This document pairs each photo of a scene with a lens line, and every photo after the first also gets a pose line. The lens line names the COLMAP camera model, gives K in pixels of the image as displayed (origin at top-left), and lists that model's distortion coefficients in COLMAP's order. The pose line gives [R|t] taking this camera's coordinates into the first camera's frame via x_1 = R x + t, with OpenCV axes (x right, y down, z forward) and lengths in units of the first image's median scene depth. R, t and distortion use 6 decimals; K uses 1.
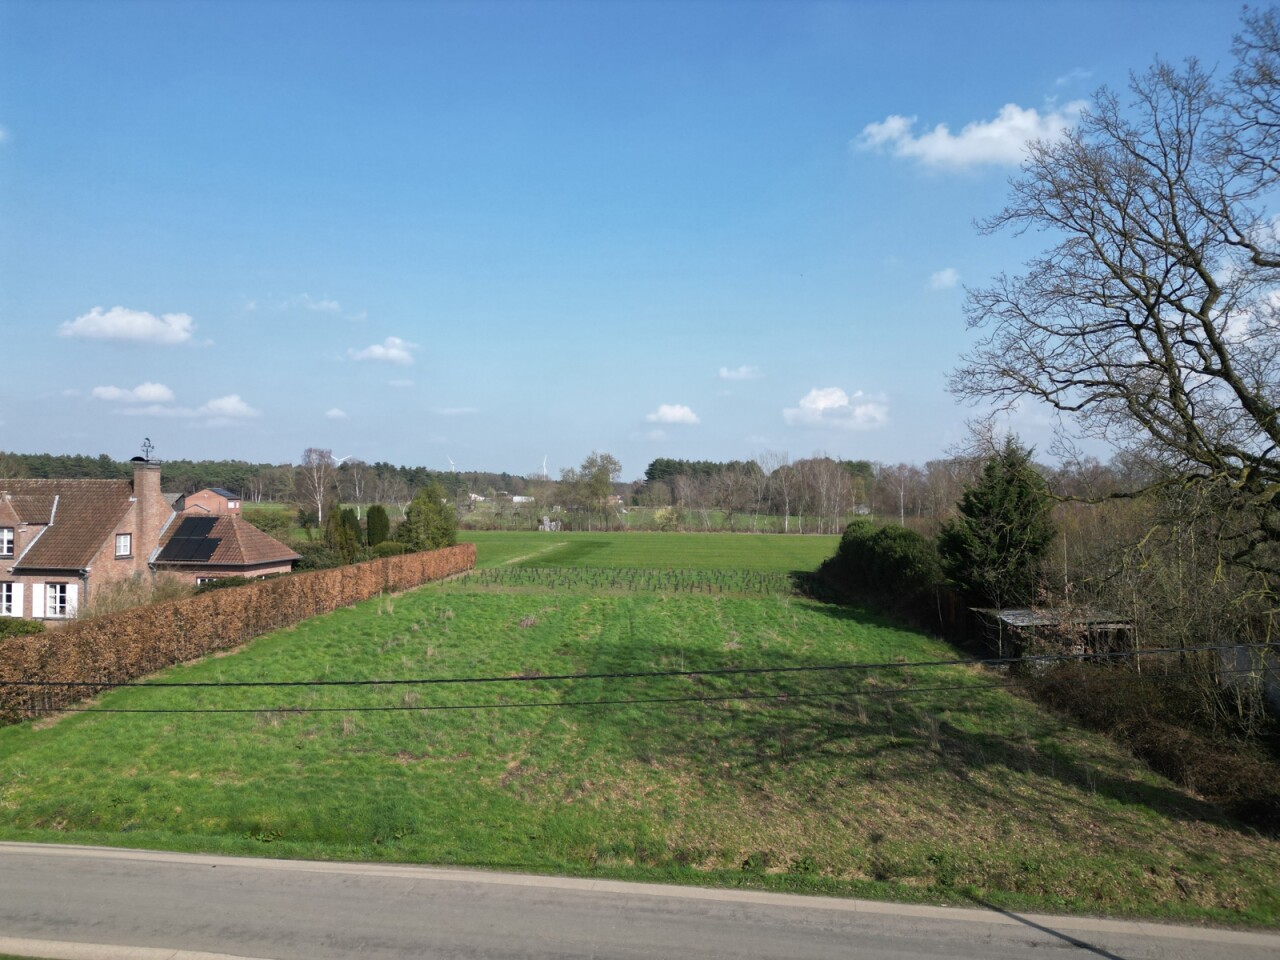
lens RADIAL K [[894.5, 0, 644.2], [0, 894.5, 481.4], [0, 0, 1]] dist [0.097653, -0.103333]
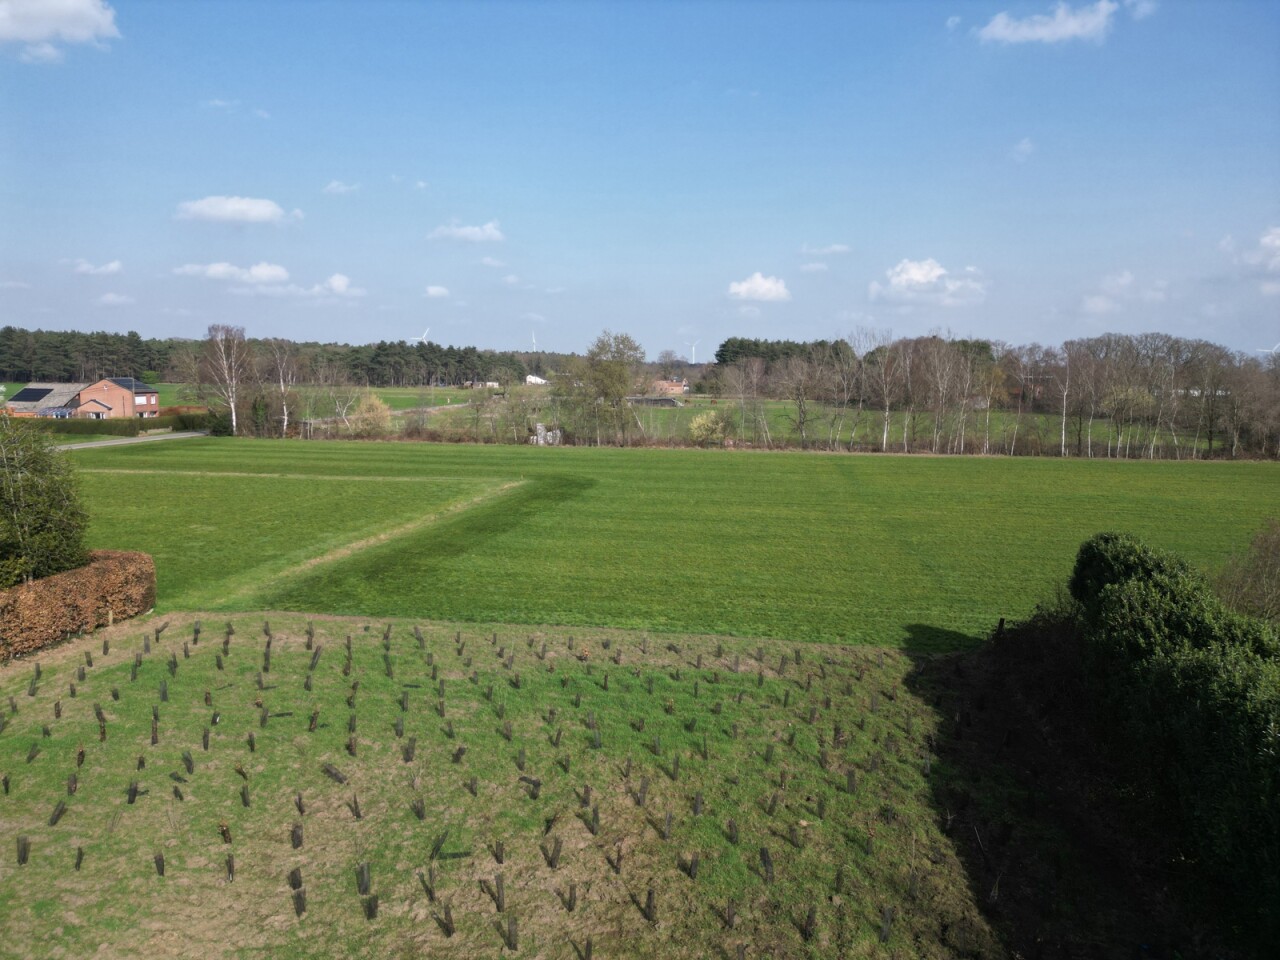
lens RADIAL K [[894.5, 0, 644.2], [0, 894.5, 481.4], [0, 0, 1]] dist [0.097653, -0.103333]
pose [[0.995420, 0.014787, -0.094452, 0.148583], [-0.001973, 0.990933, 0.134340, -0.040100], [0.095582, -0.133539, 0.986424, 1.067560]]
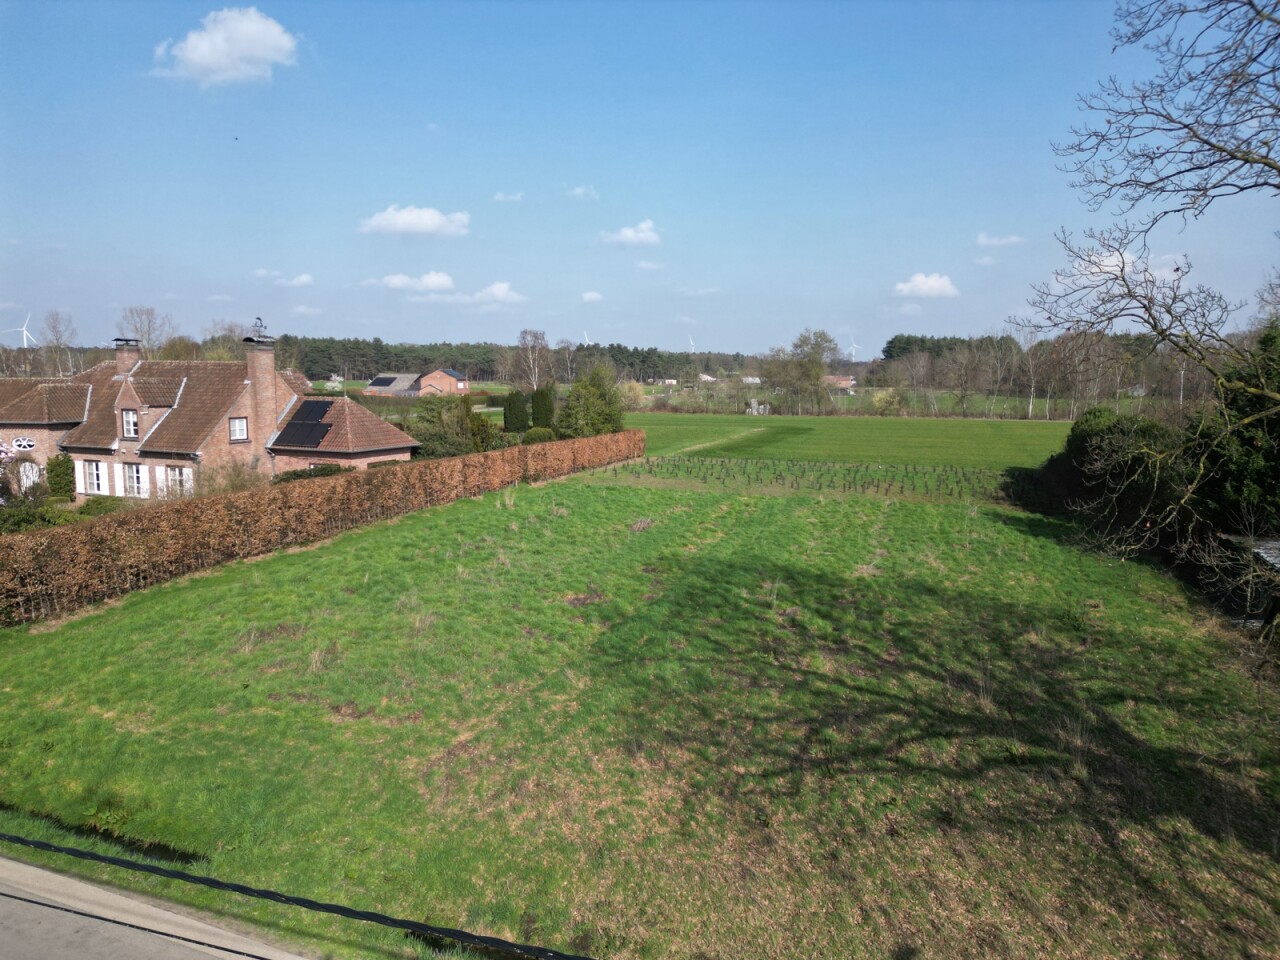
lens RADIAL K [[894.5, 0, 644.2], [0, 894.5, 481.4], [0, 0, 1]] dist [0.097653, -0.103333]
pose [[0.964704, 0.030001, -0.261622, 0.104308], [0.004939, 0.991253, 0.131882, -0.000590], [0.263290, -0.128519, 0.956118, 0.181004]]
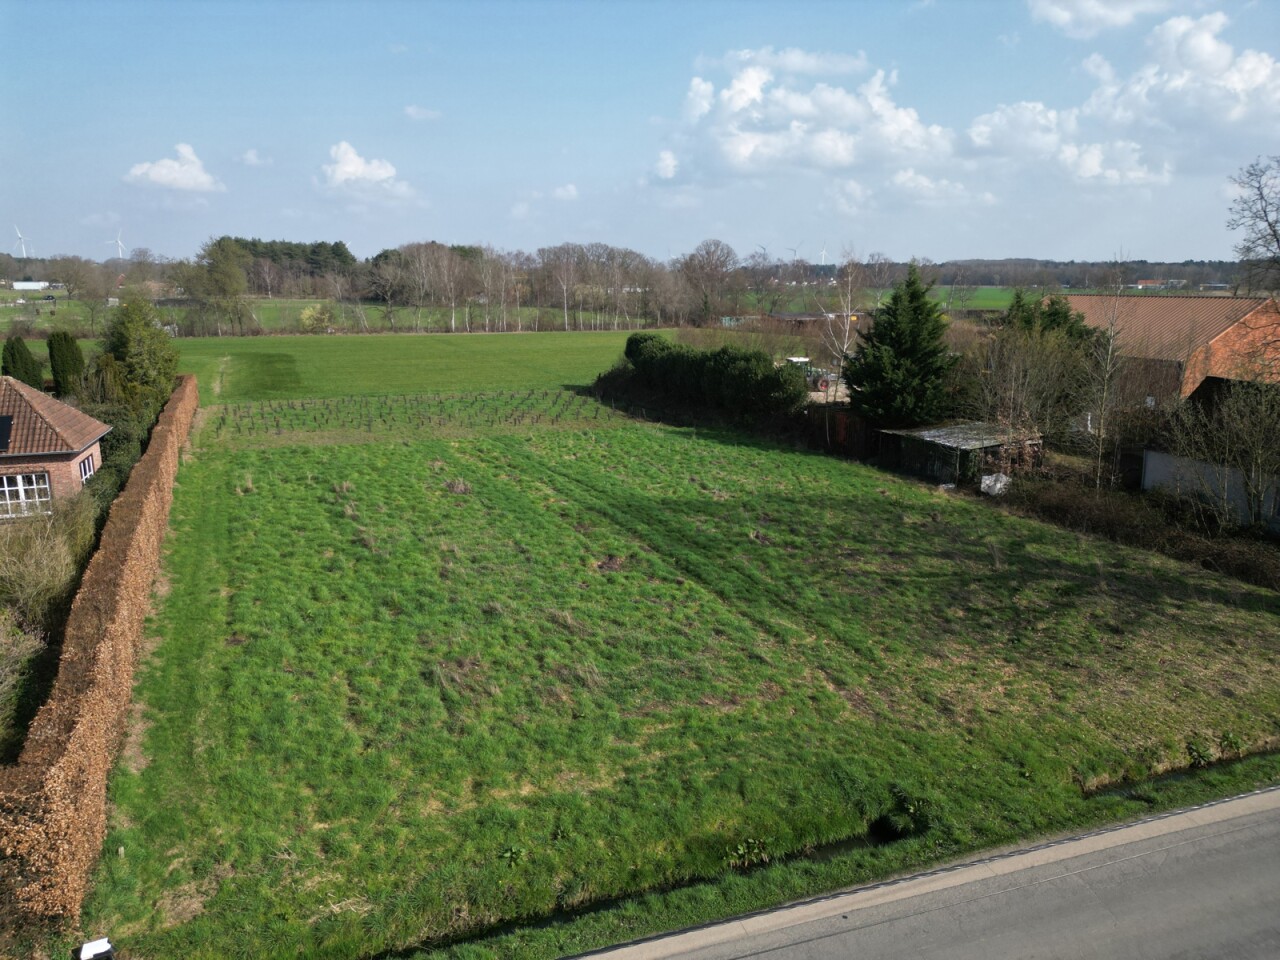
lens RADIAL K [[894.5, 0, 644.2], [0, 894.5, 481.4], [0, 0, 1]] dist [0.097653, -0.103333]
pose [[0.889269, -0.108016, 0.444448, -0.357125], [-0.000584, 0.971445, 0.237262, -0.051323], [-0.457385, -0.211249, 0.863813, 0.197523]]
